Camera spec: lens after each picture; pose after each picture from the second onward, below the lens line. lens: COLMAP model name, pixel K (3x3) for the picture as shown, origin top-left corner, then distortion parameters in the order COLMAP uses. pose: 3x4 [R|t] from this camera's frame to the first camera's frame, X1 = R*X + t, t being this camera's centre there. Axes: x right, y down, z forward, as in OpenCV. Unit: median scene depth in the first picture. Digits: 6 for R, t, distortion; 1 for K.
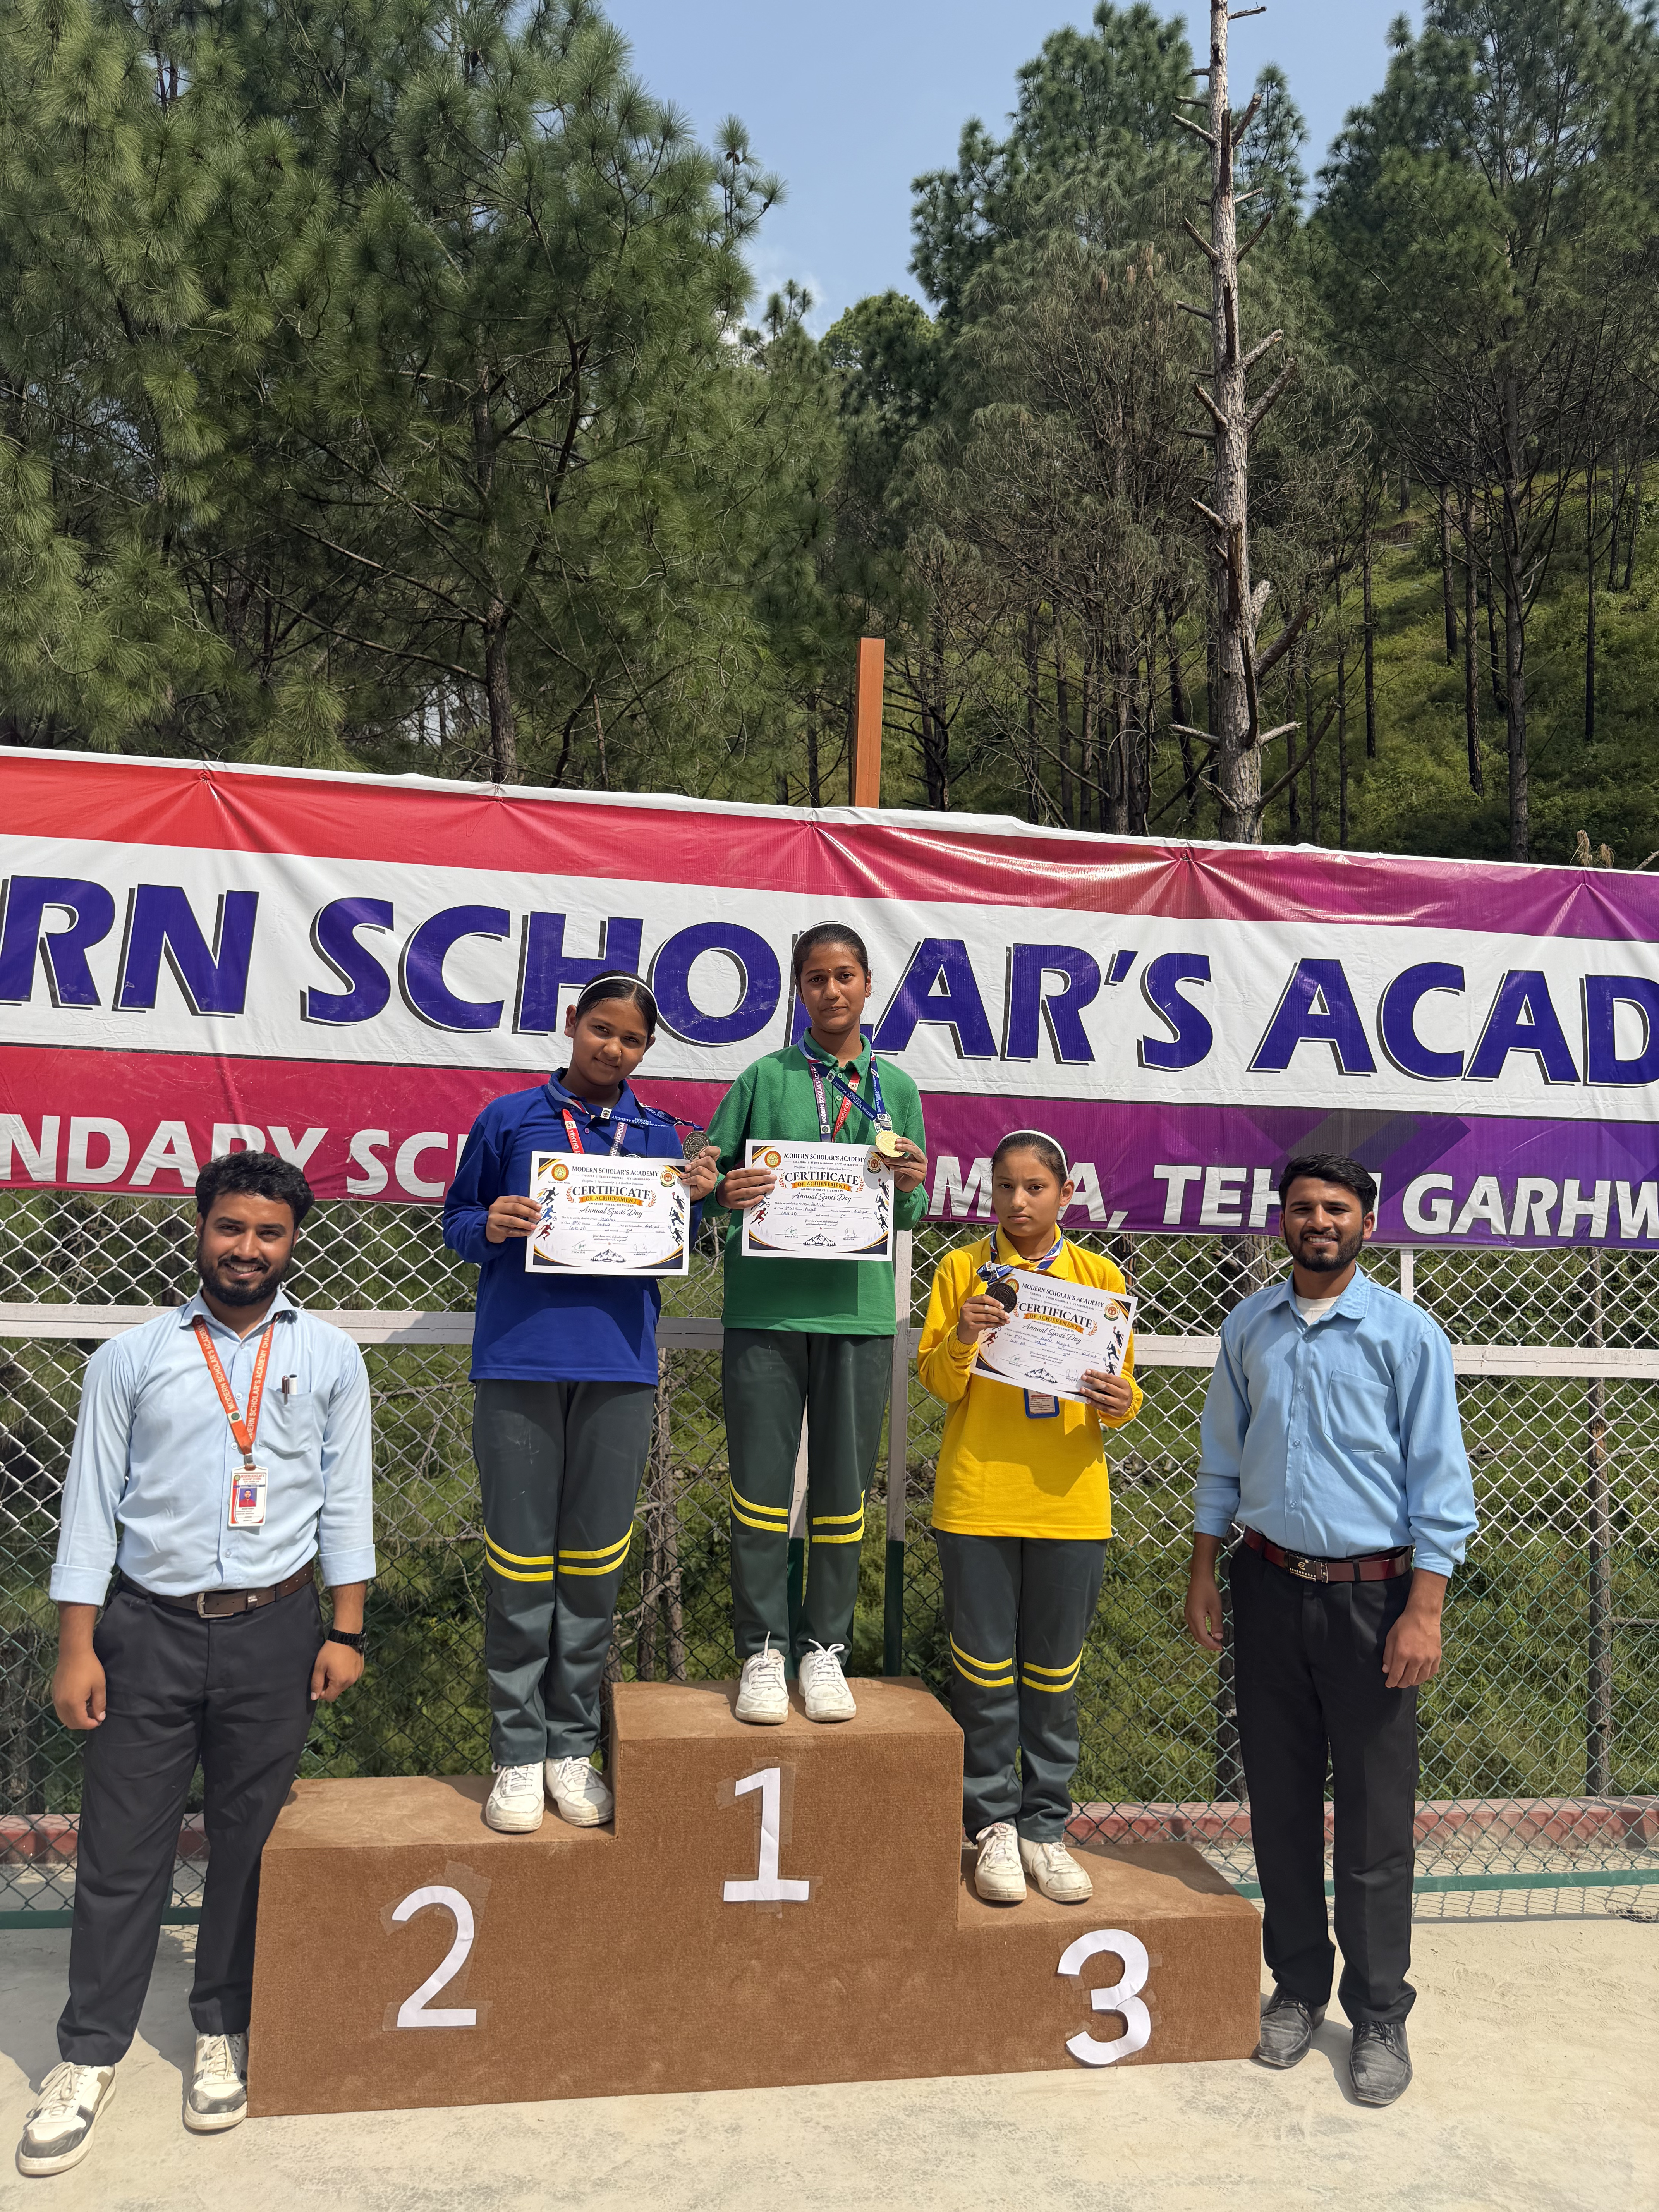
lens RADIAL K [[1516.1, 0, 841.7], [0, 1516.1, 1103.3], [0, 0, 1]] dist [0.074500, -0.110193]
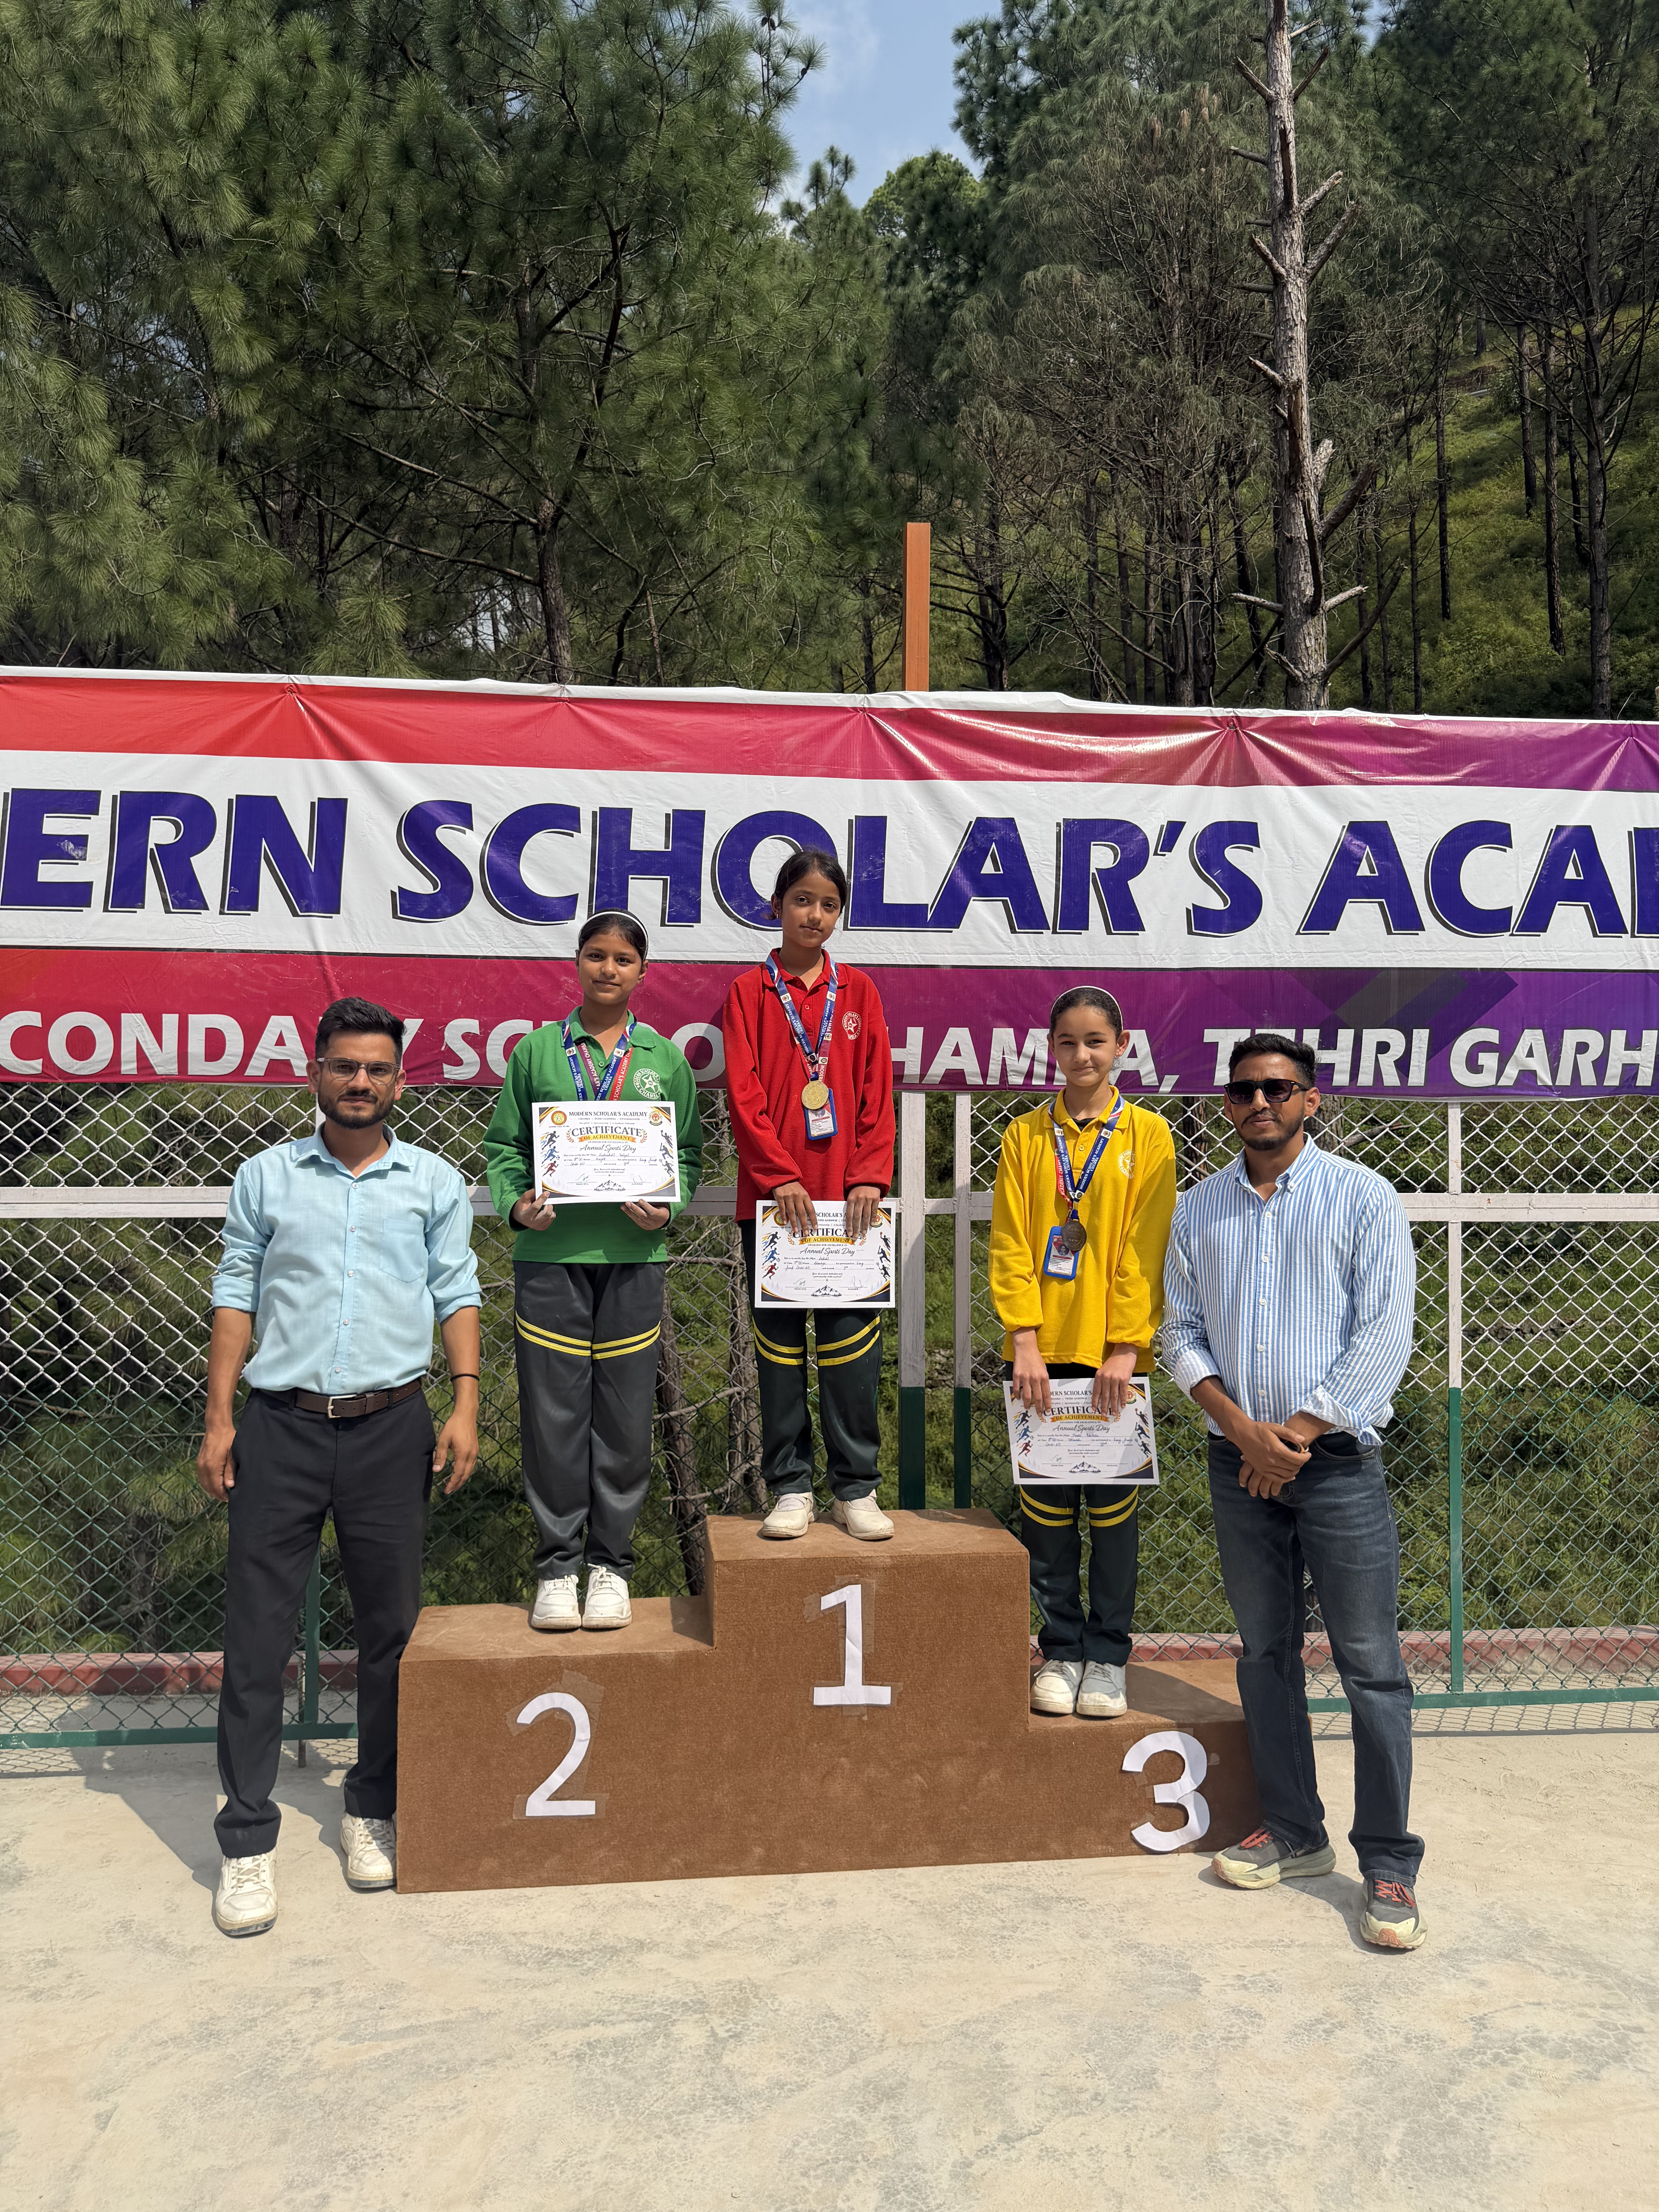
lens RADIAL K [[1554.9, 0, 829.5], [0, 1554.9, 1106.0], [0, 0, 1]] dist [0.064515, -0.077860]
pose [[0.998071, -0.029348, -0.054703, 0.006853], [0.032683, 0.997596, 0.061102, 0.018799], [0.052778, -0.062772, 0.996631, -0.076280]]
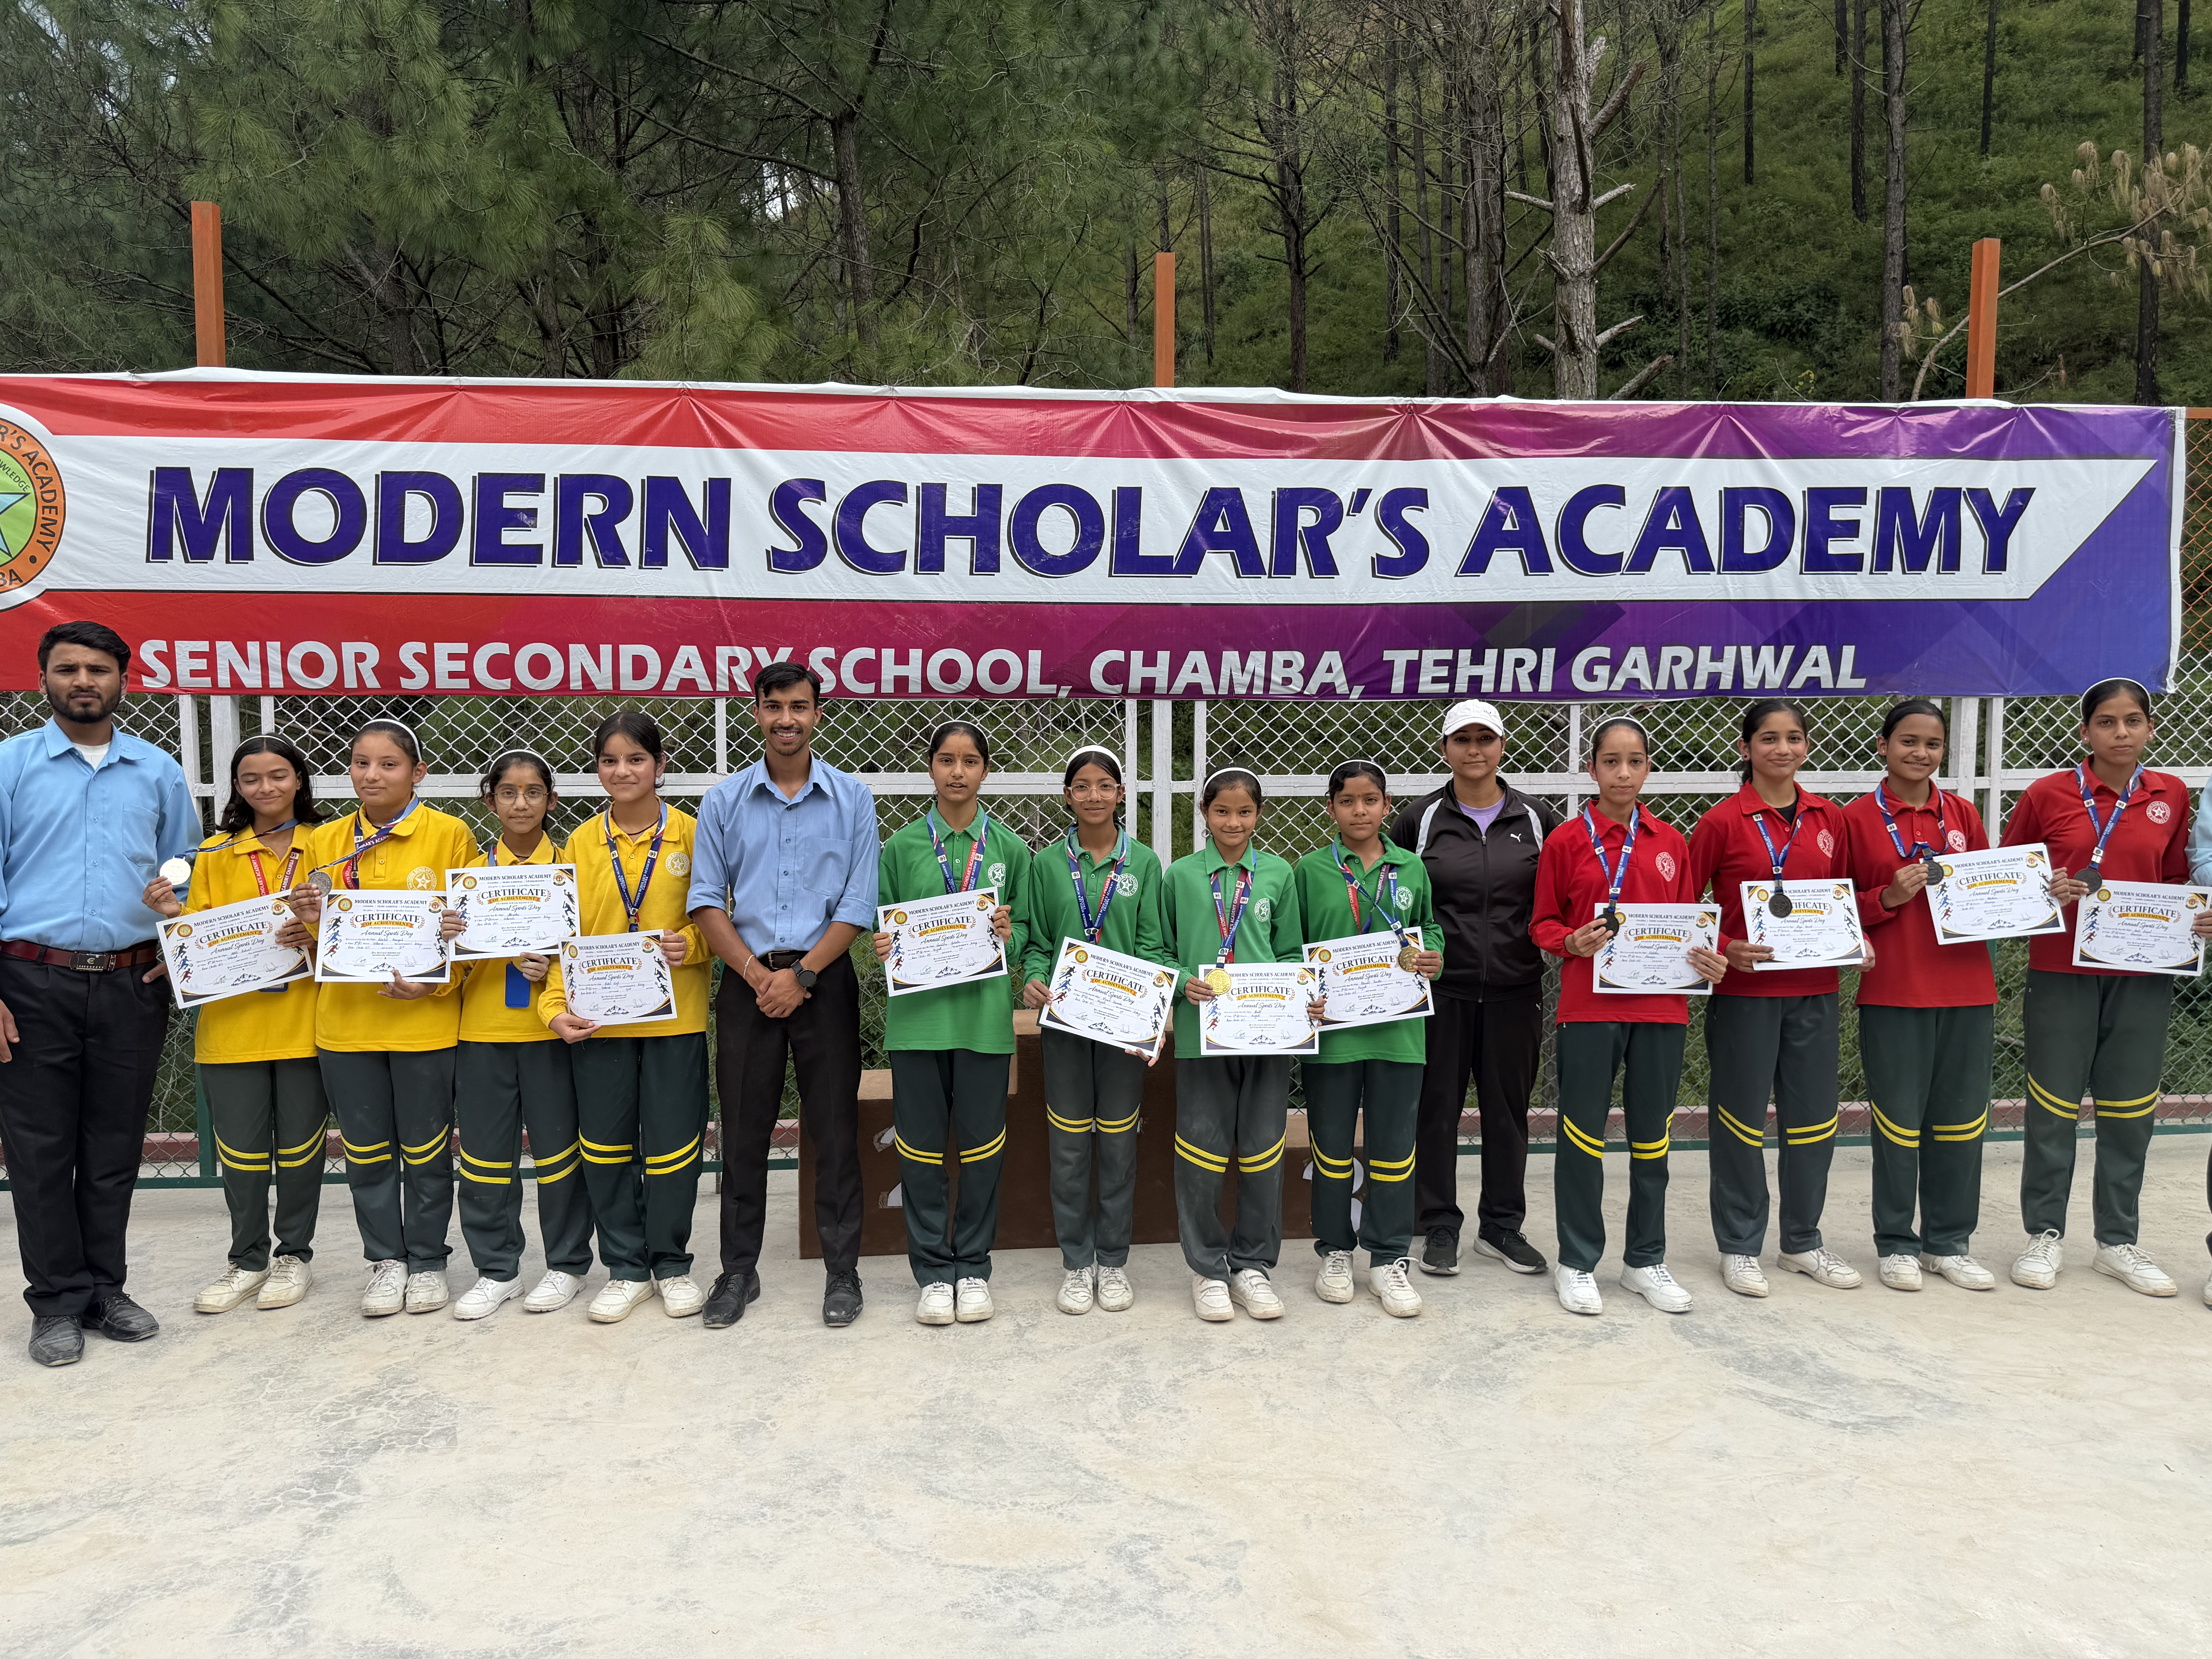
lens RADIAL K [[1947.1, 0, 1093.2], [0, 1947.1, 852.7], [0, 0, 1]] dist [0.311248, -0.825788]
pose [[0.995682, -0.027982, -0.088512, 0.094840], [0.041590, 0.986904, 0.155855, -0.064307], [0.082992, -0.158863, 0.983806, -0.763803]]
